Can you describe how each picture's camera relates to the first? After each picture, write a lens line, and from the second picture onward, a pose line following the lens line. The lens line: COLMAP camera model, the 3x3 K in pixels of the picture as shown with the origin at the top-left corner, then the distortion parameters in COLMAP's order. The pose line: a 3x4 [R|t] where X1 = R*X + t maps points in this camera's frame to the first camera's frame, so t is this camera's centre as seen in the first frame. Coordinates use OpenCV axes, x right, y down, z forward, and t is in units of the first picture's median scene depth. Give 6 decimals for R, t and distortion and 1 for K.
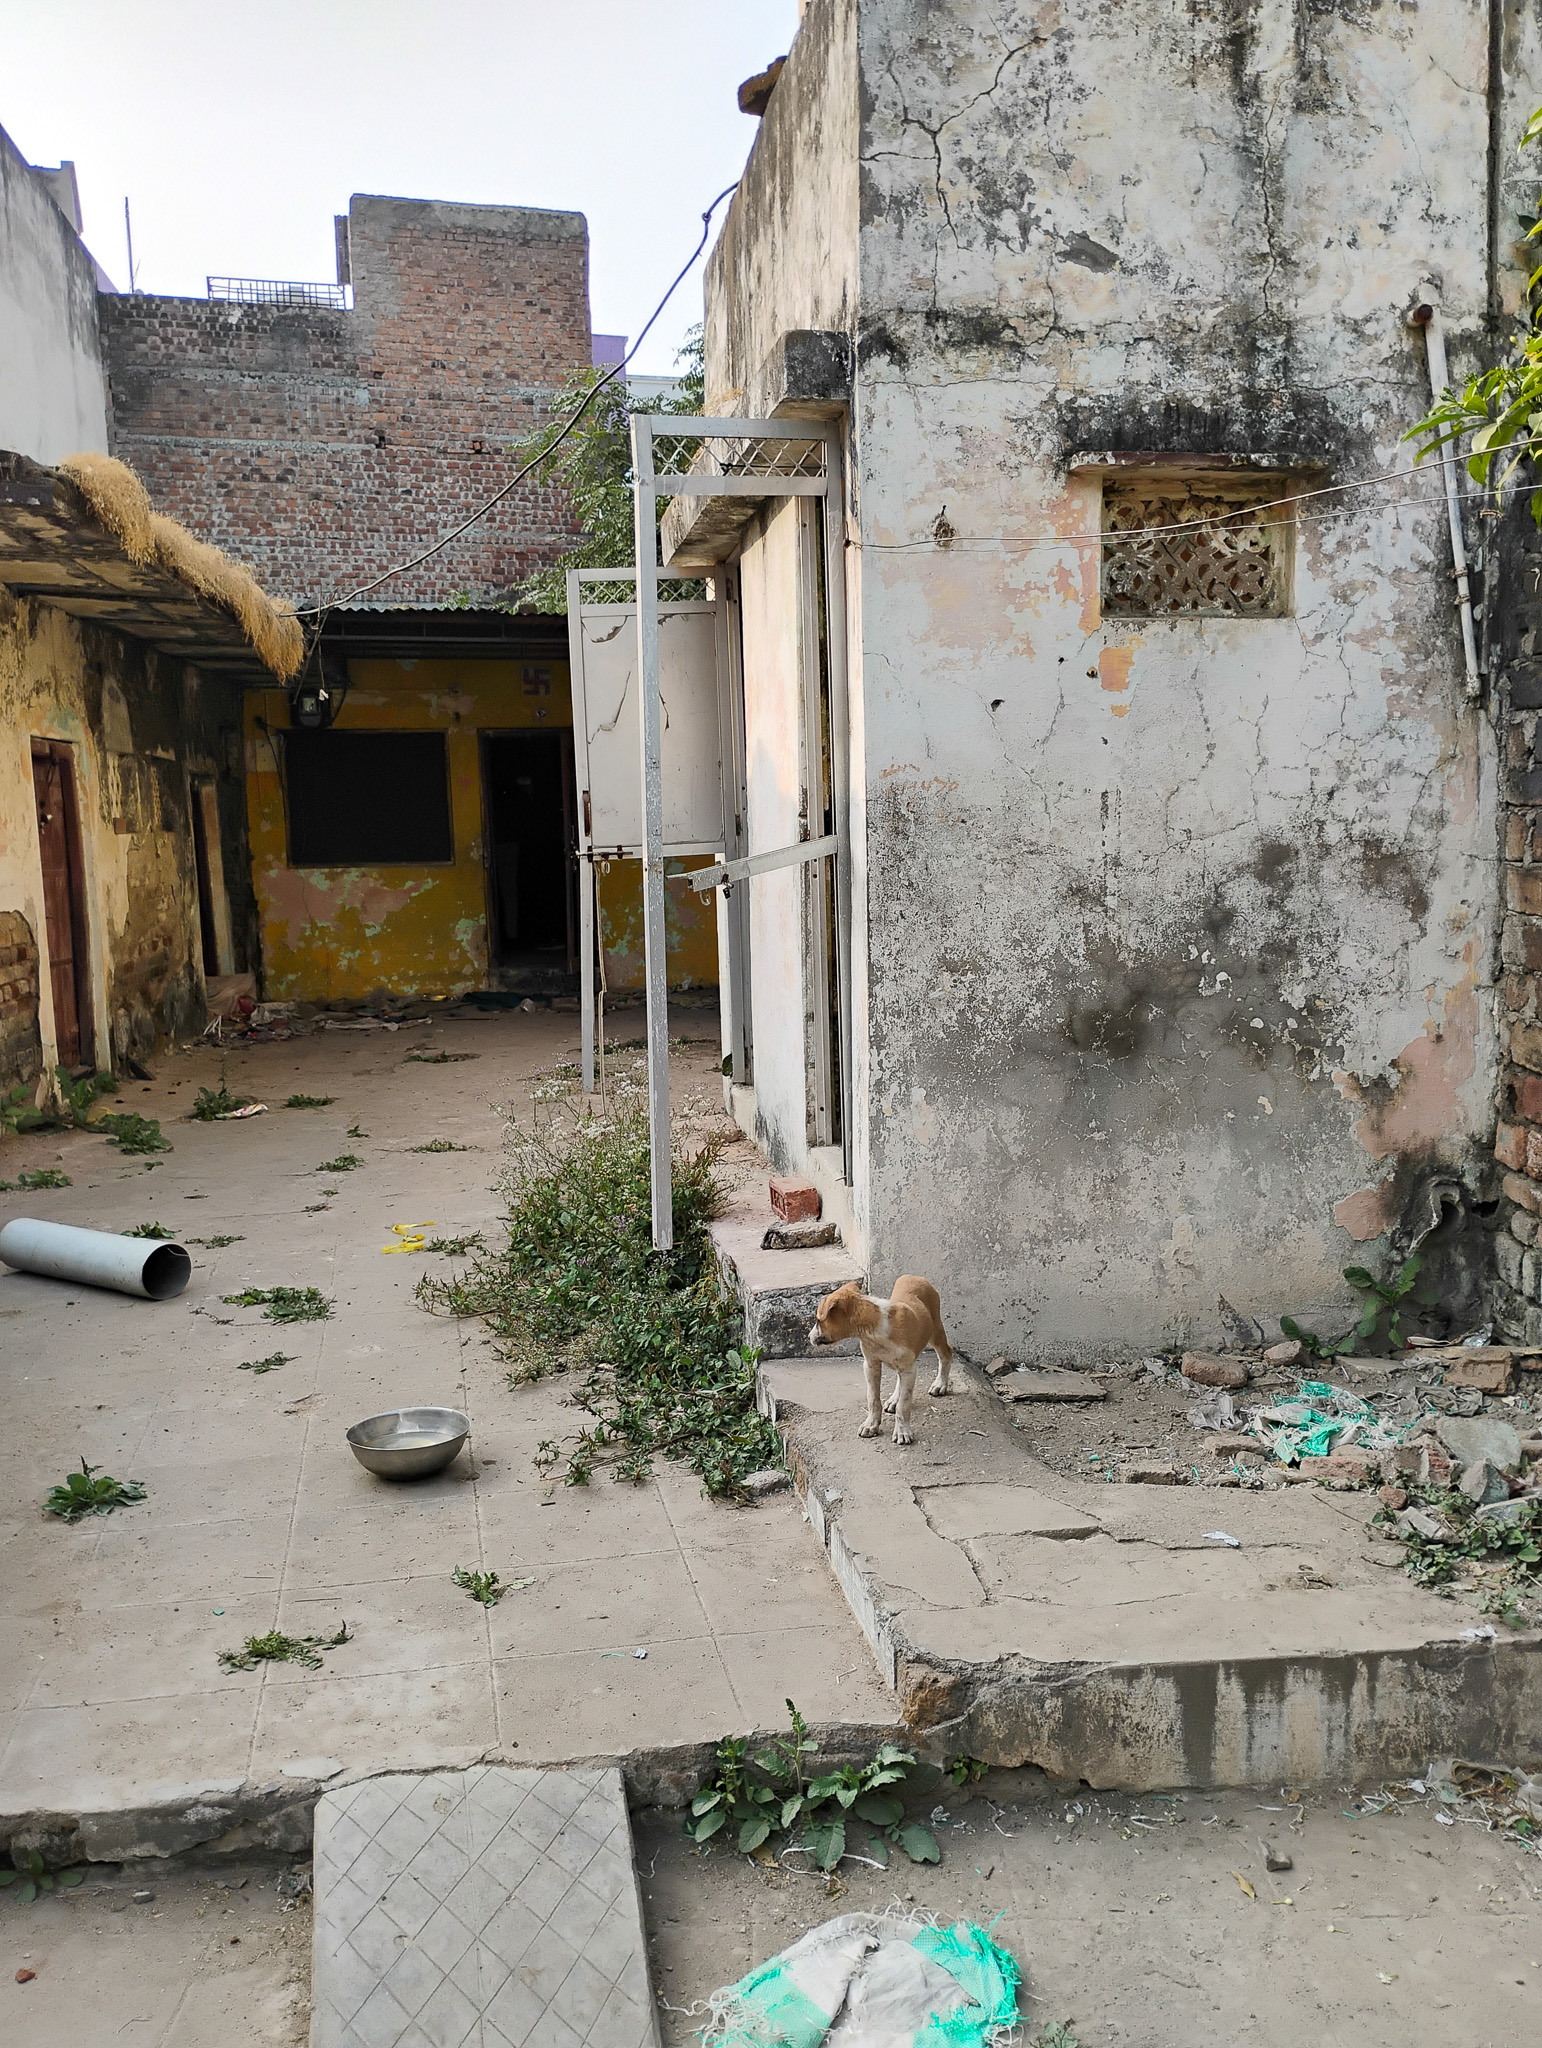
lens RADIAL K [[1690.4, 0, 774.8], [0, 1690.4, 1032.2], [0, 0, 1]] dist [0.060945, -0.075610]
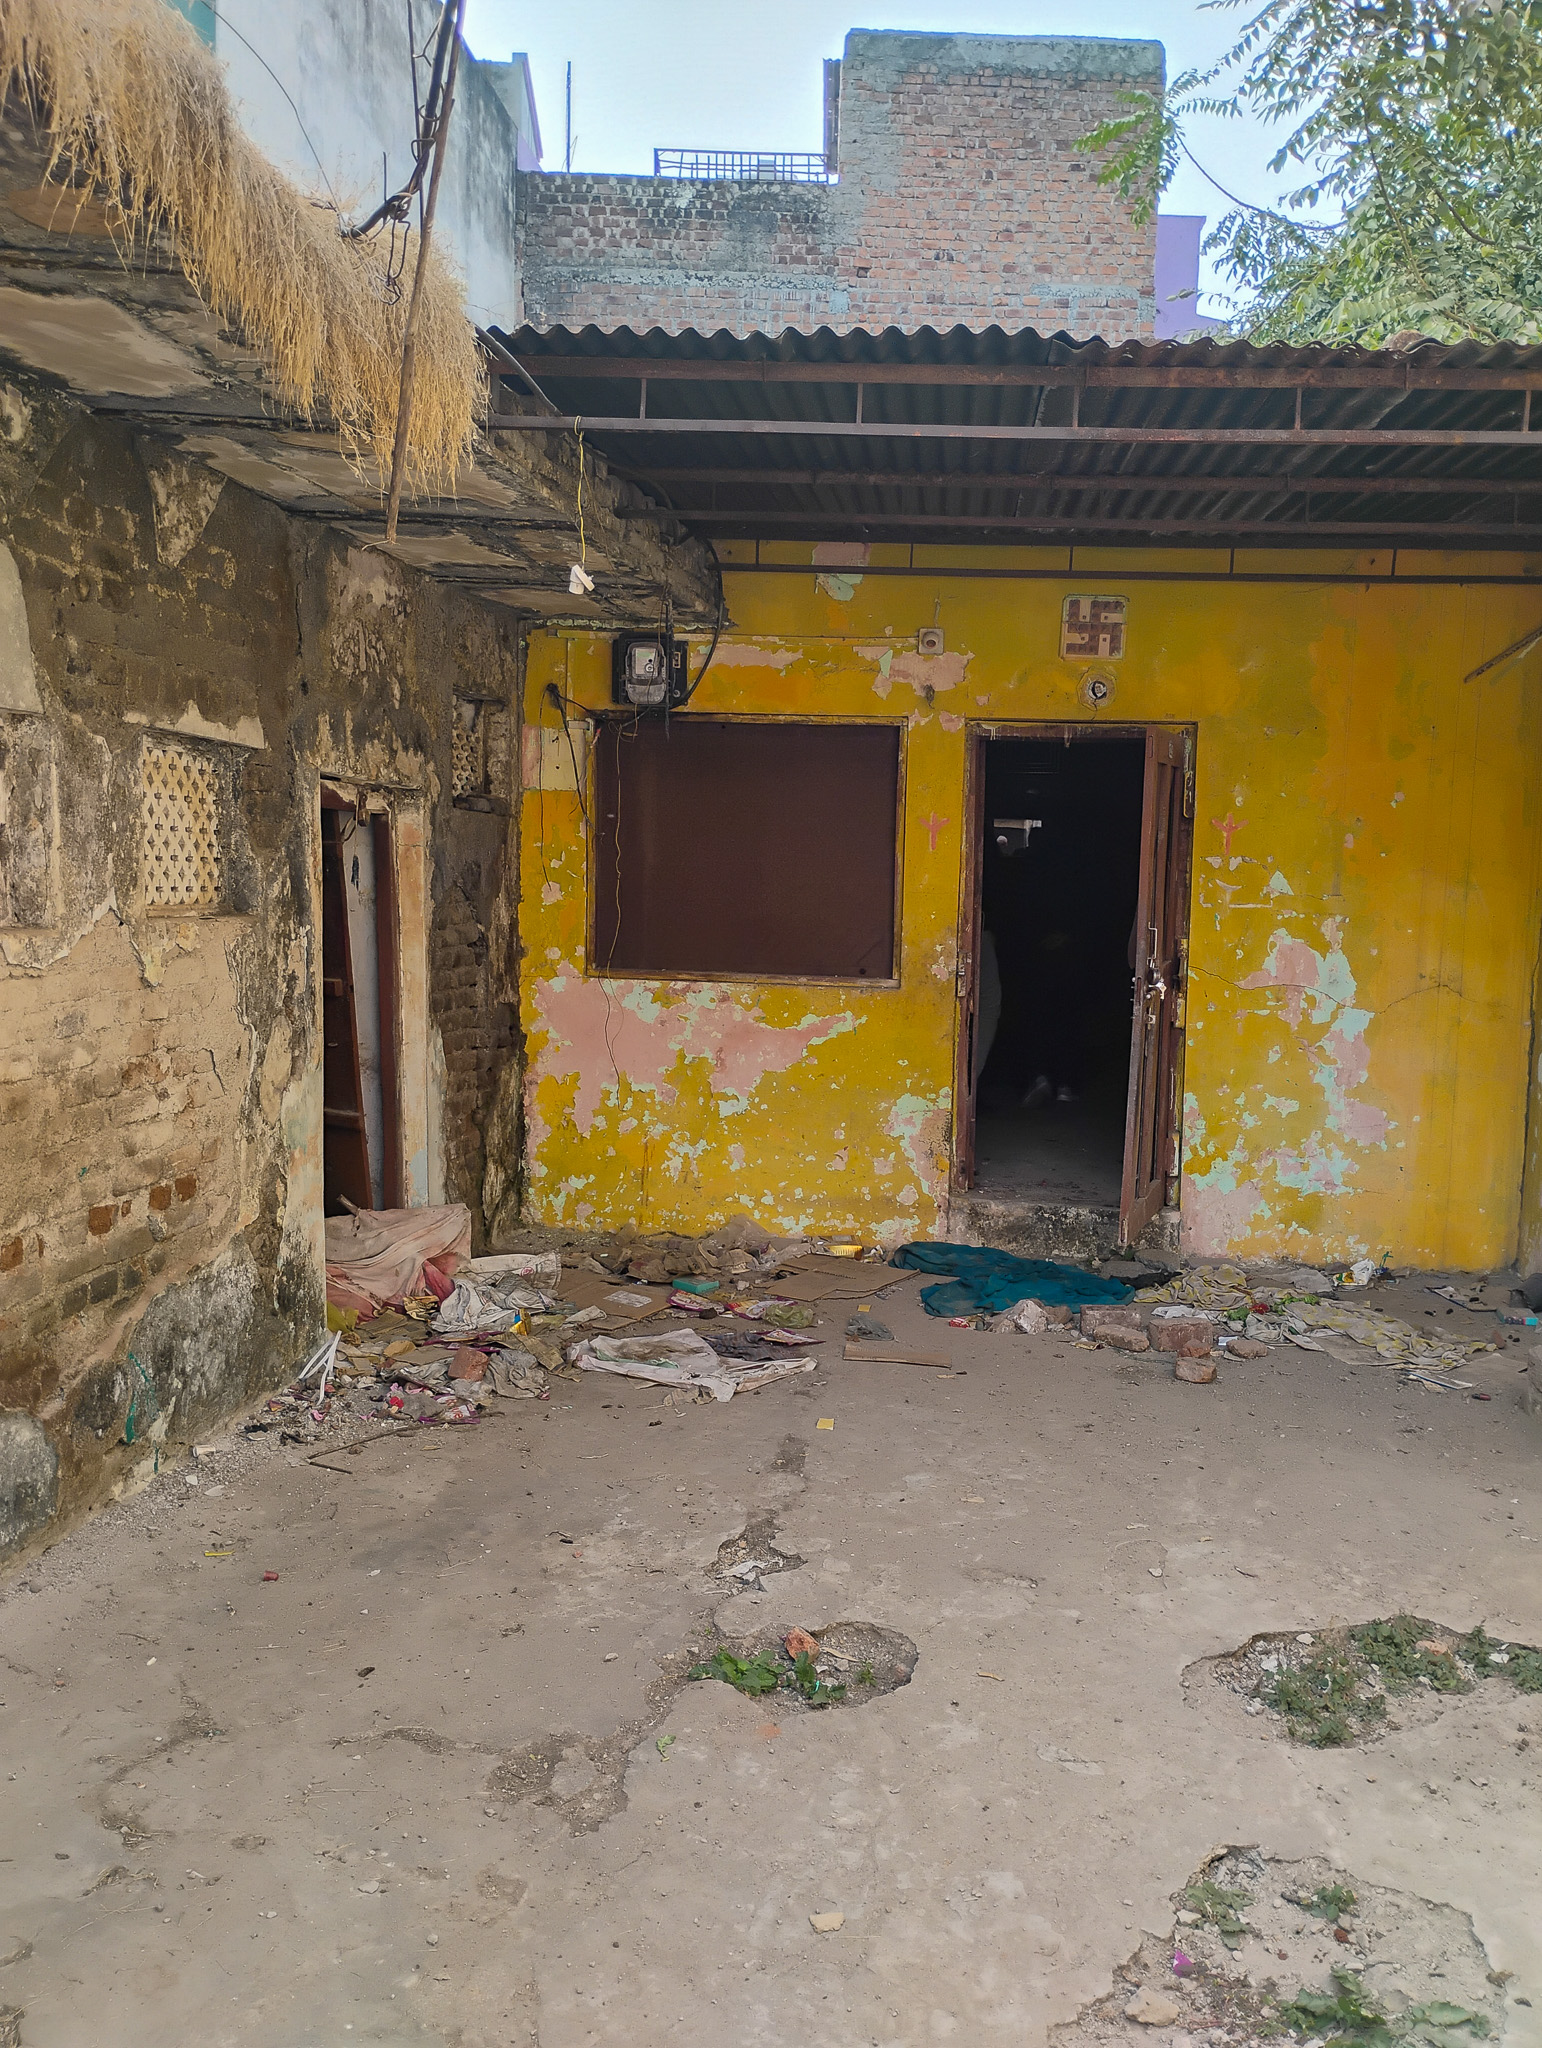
lens RADIAL K [[1720.2, 0, 794.8], [0, 1720.2, 1028.6], [0, 0, 1]] dist [0.060448, -0.069152]
pose [[0.966185, 0.073217, -0.247235, -0.135670], [-0.080299, 0.996596, -0.018670, -0.110439], [0.245026, 0.037891, 0.968776, 0.736244]]
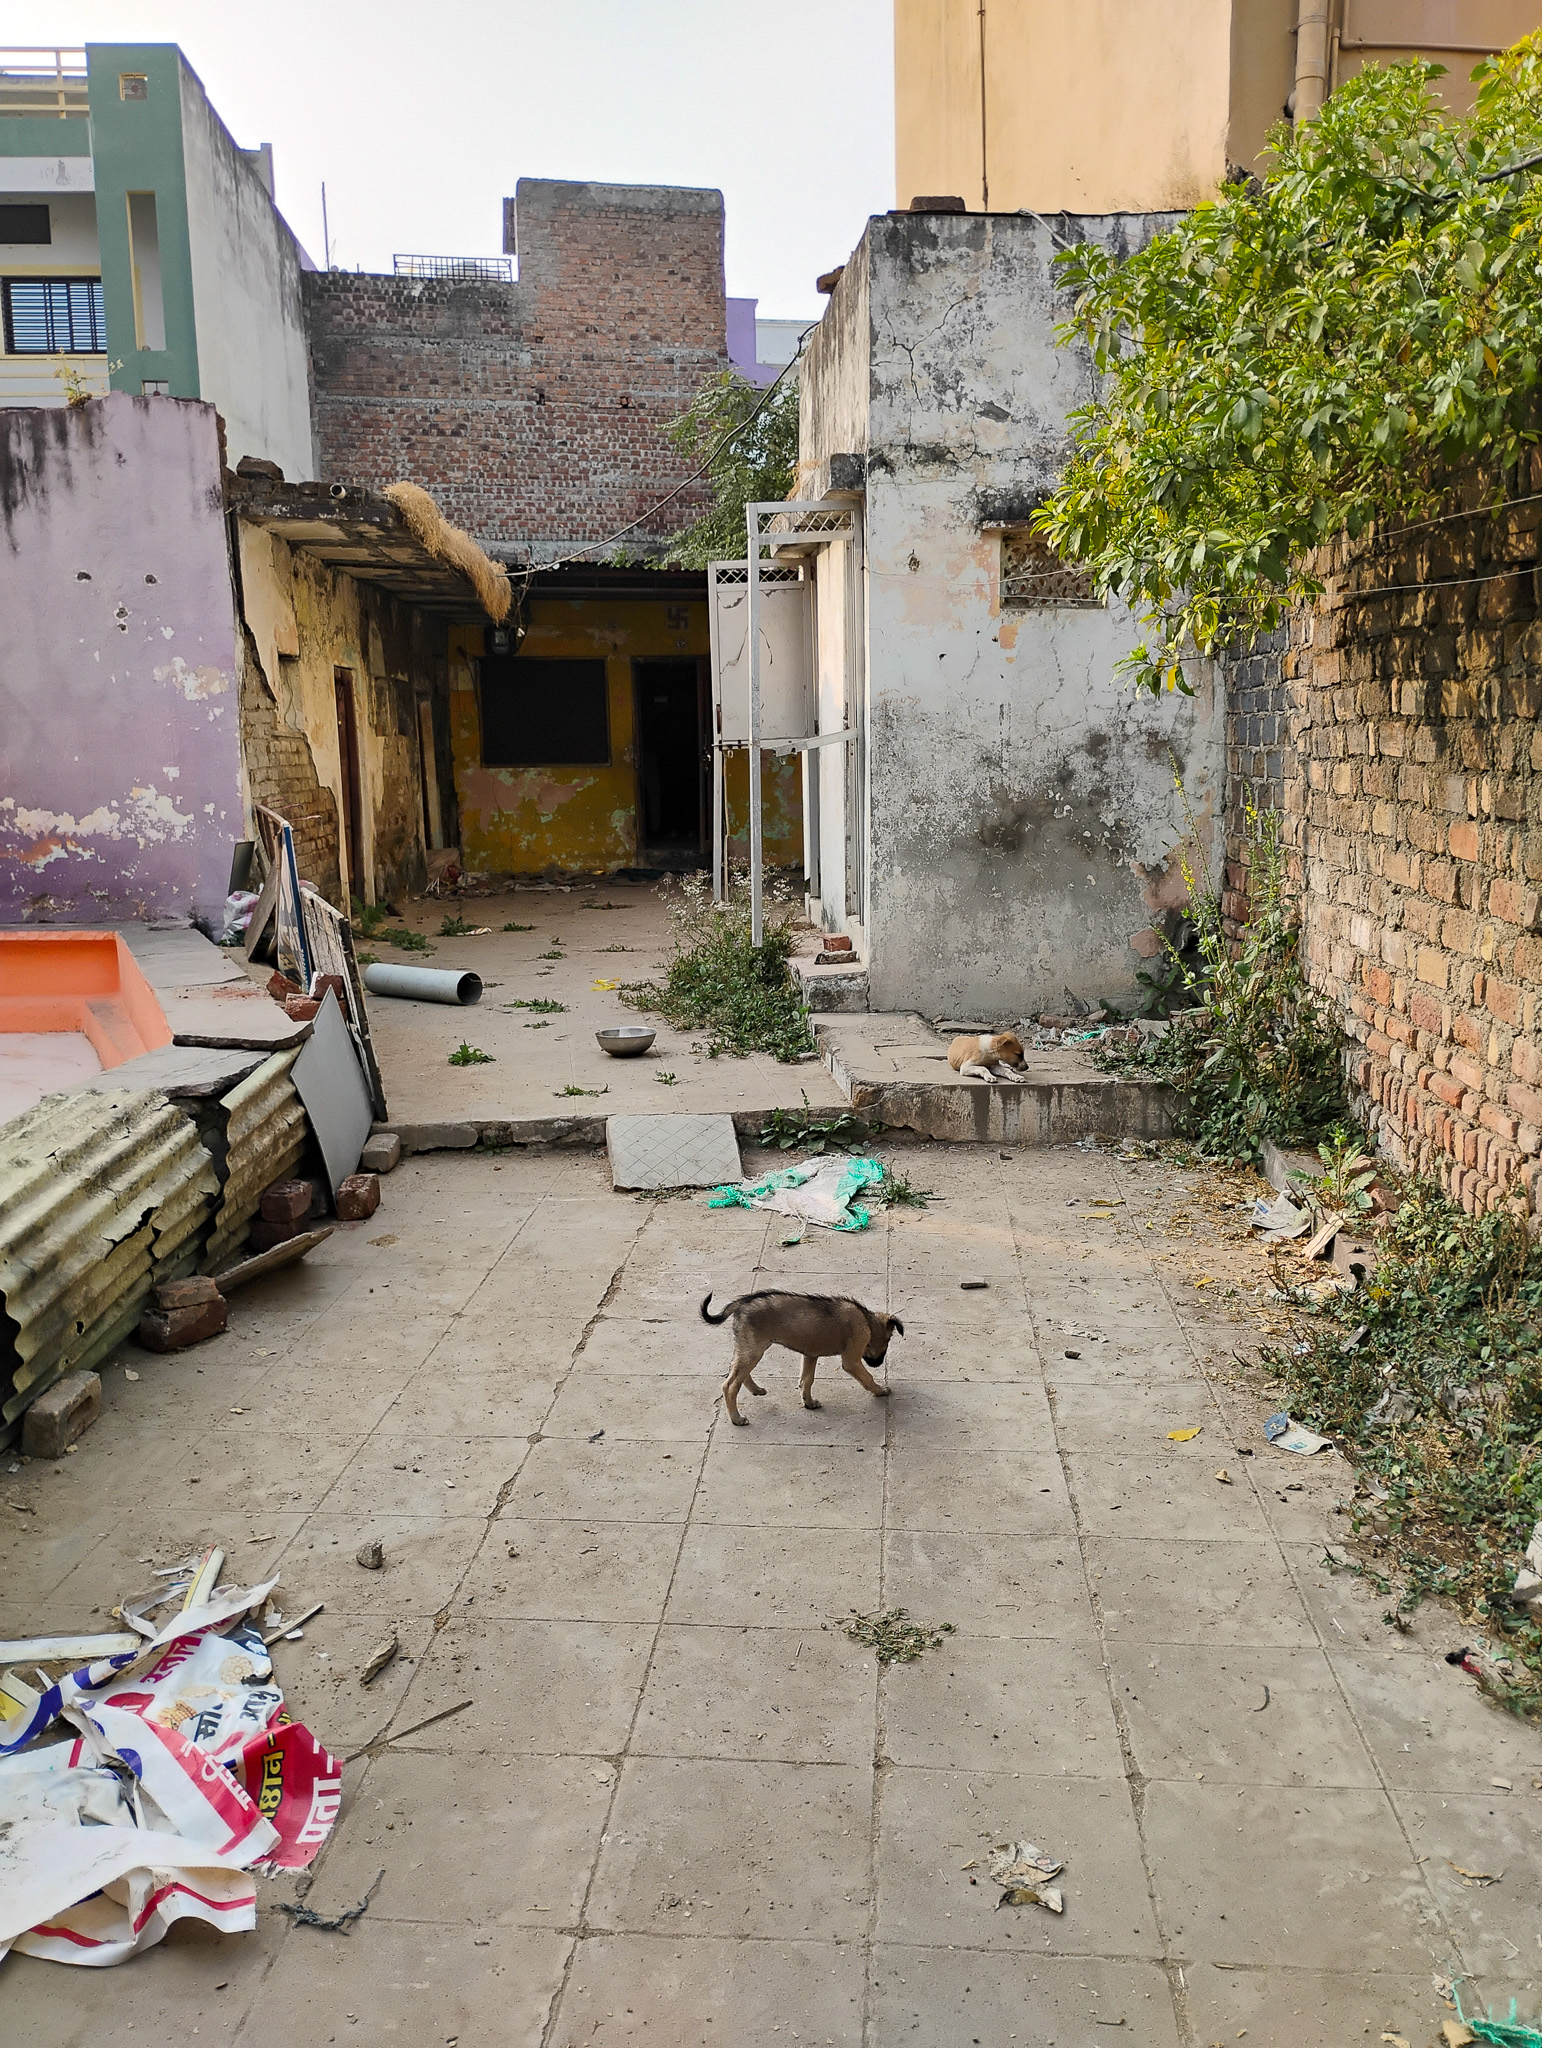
lens RADIAL K [[1667.9, 0, 775.6], [0, 1667.9, 1019.3], [0, 0, 1]] dist [0.056753, -0.063291]
pose [[0.997302, 0.018044, -0.071151, 0.034992], [-0.015095, 0.999013, 0.041773, 0.051524], [0.071834, -0.040586, 0.996590, -0.340075]]
